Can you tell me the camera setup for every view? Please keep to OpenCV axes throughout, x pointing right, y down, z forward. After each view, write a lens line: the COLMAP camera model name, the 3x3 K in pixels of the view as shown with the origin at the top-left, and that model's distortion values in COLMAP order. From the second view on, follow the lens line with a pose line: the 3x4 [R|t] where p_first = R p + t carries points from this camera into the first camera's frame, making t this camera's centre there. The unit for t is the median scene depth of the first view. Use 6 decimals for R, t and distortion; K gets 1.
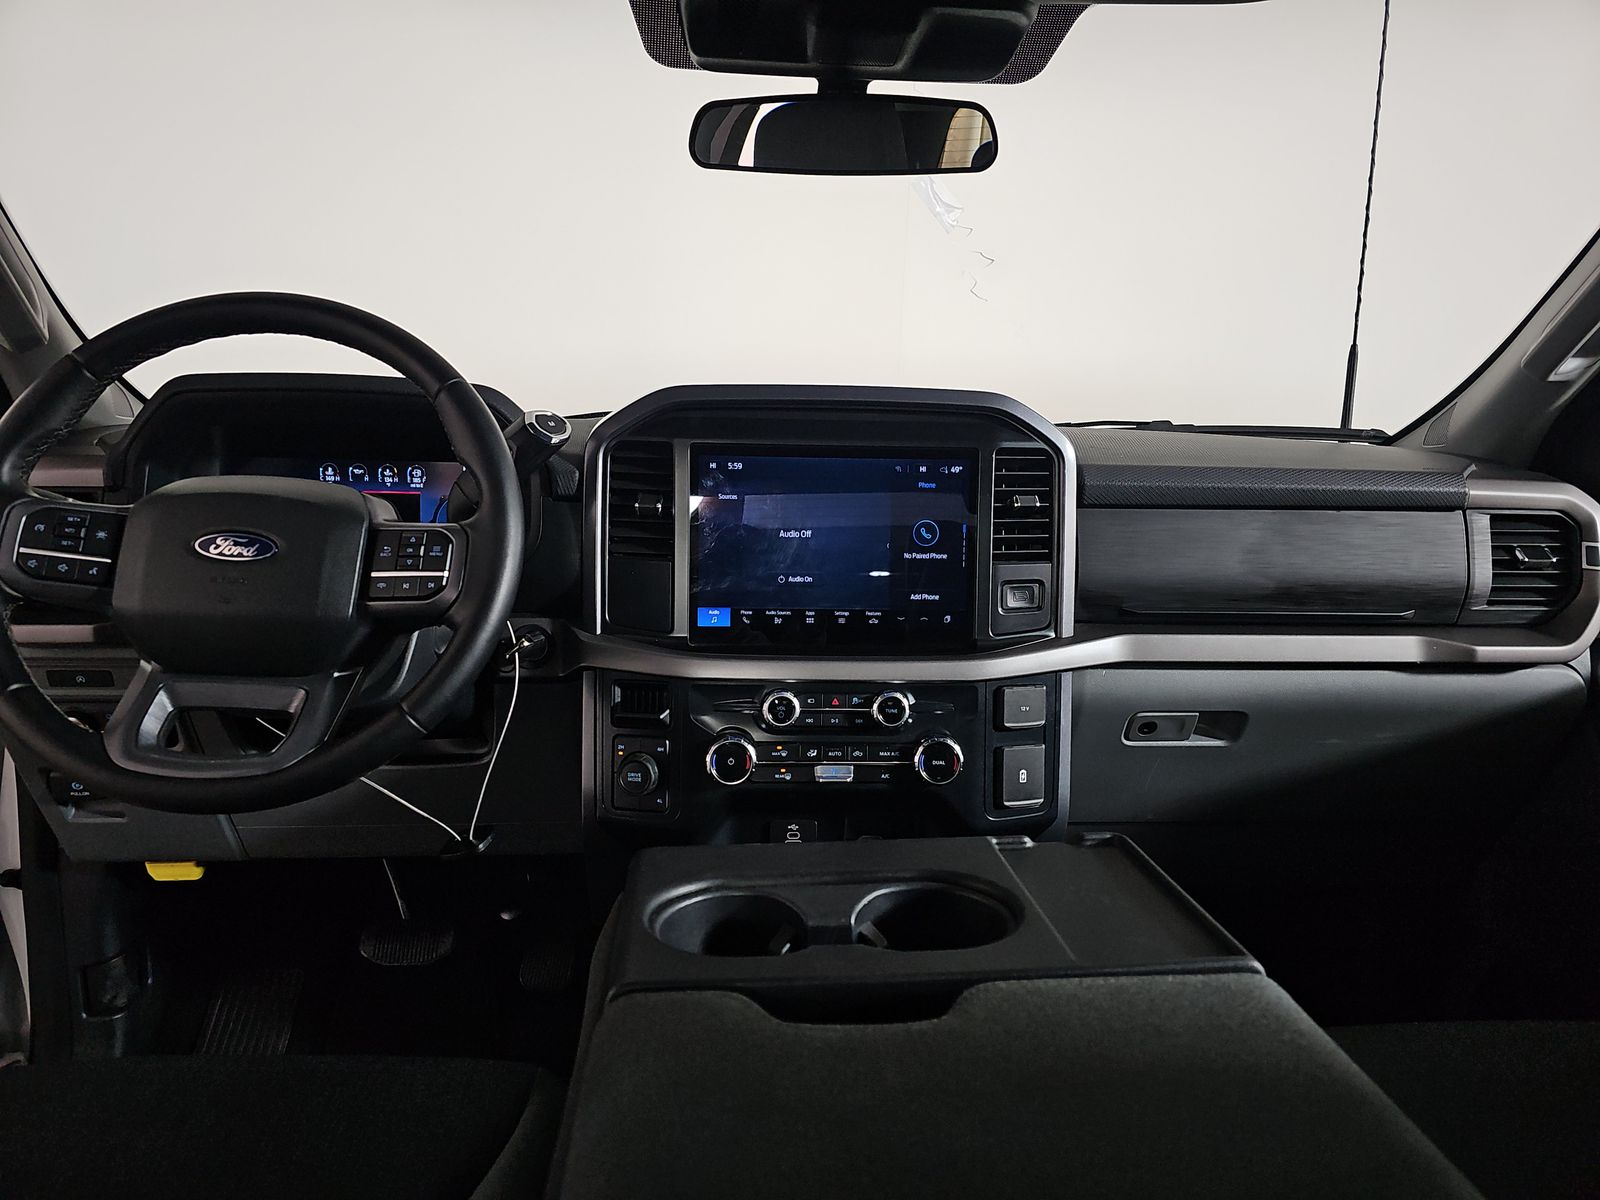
lens RADIAL K [[1069.1, 0, 800.0], [0, 1069.1, 600.0], [0, 0, 1]] dist [0.051055, -0.043009]
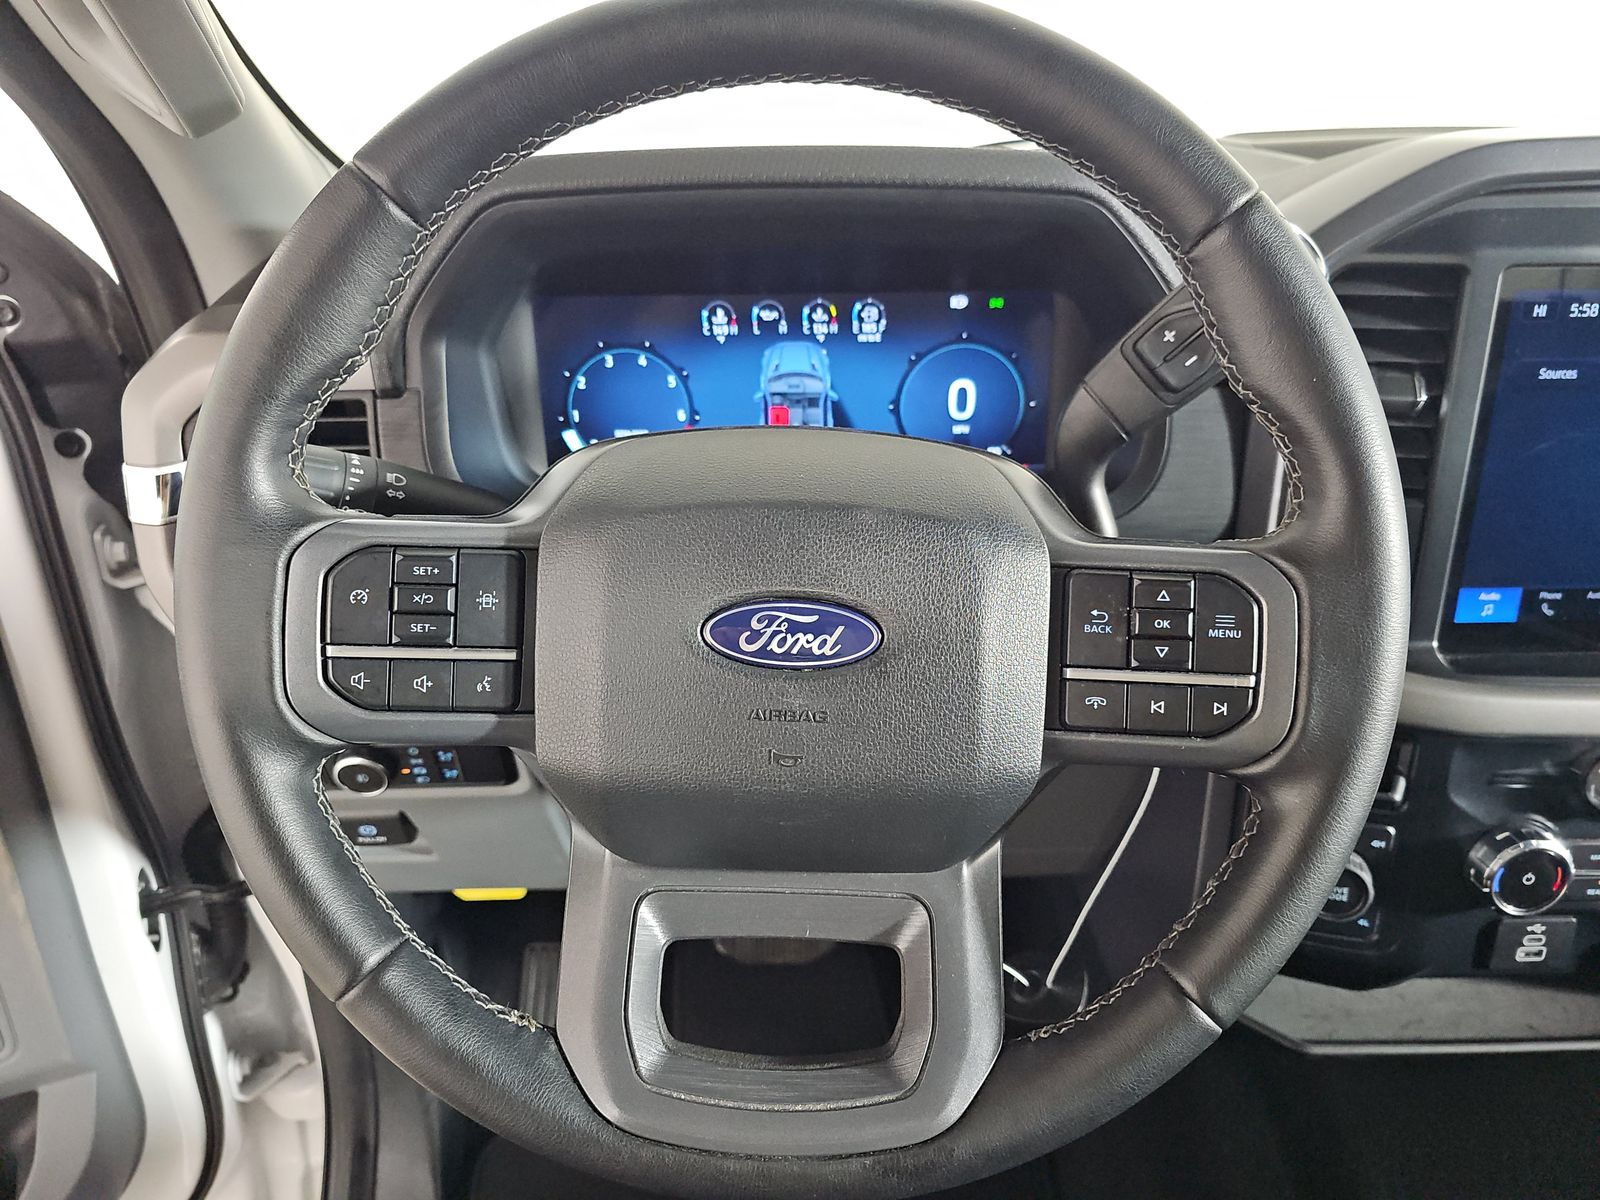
lens RADIAL K [[1069.1, 0, 800.0], [0, 1069.1, 600.0], [0, 0, 1]] dist [0.051055, -0.043009]
pose [[0.997842, -0.001091, -0.065657, -0.476392], [0.019802, 0.958316, 0.285024, -0.181105], [0.062609, -0.285709, 0.956269, 0.571134]]
